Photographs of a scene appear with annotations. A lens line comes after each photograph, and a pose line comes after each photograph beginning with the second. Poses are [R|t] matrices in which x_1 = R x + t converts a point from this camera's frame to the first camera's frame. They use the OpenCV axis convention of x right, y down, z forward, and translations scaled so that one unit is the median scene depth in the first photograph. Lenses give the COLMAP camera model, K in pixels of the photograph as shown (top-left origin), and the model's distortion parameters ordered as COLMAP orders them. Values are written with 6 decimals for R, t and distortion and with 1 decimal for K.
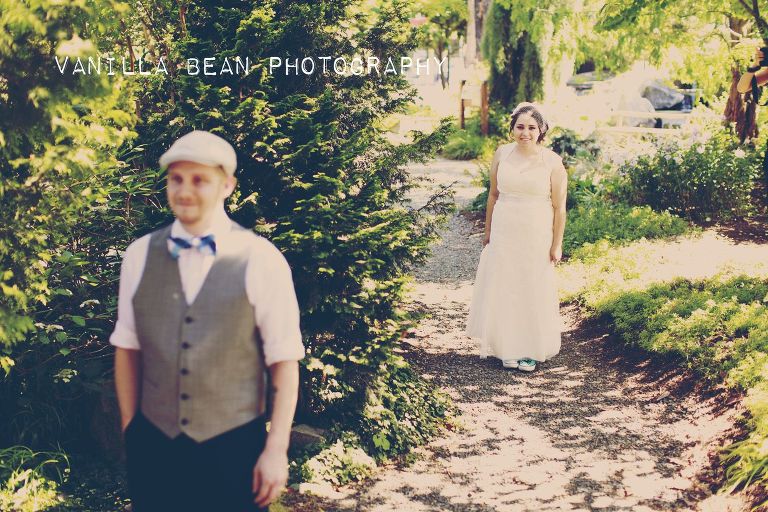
lens RADIAL K [[1117.9, 0, 371.8], [0, 1117.9, 256.0], [0, 0, 1]] dist [-0.198783, 0.490406]
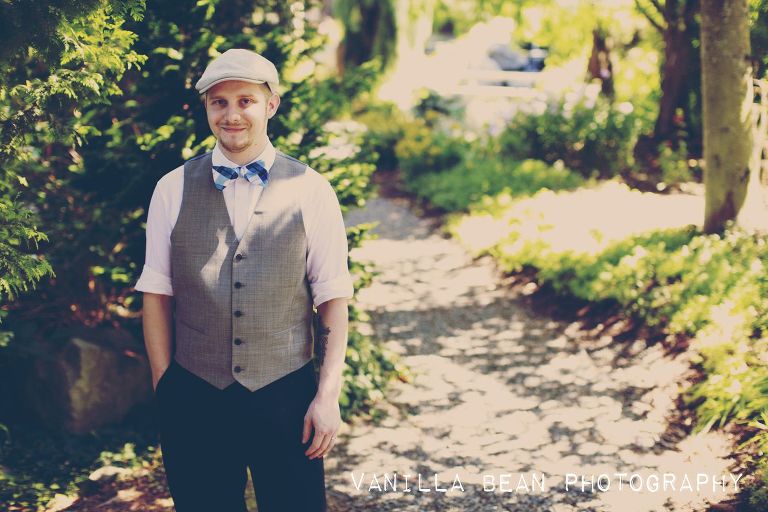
lens RADIAL K [[1128.7, 0, 349.2], [0, 1128.7, 254.2], [0, 0, 1]] dist [-0.151302, 0.076600]
pose [[0.989448, -0.021175, 0.143335, -0.111832], [0.017729, 0.999523, 0.025271, 0.018188], [-0.143801, -0.022463, 0.989352, 0.042302]]
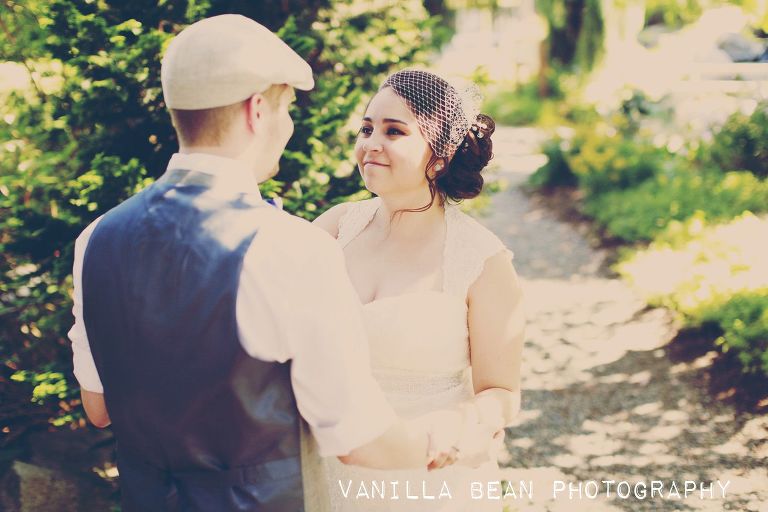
lens RADIAL K [[1117.9, 0, 371.8], [0, 1117.9, 256.0], [0, 0, 1]] dist [-0.198783, 0.490406]
pose [[0.997580, -0.035806, -0.059606, 0.041218], [0.037091, 0.999100, 0.020587, -0.019636], [0.058815, -0.022748, 0.998010, 0.325203]]
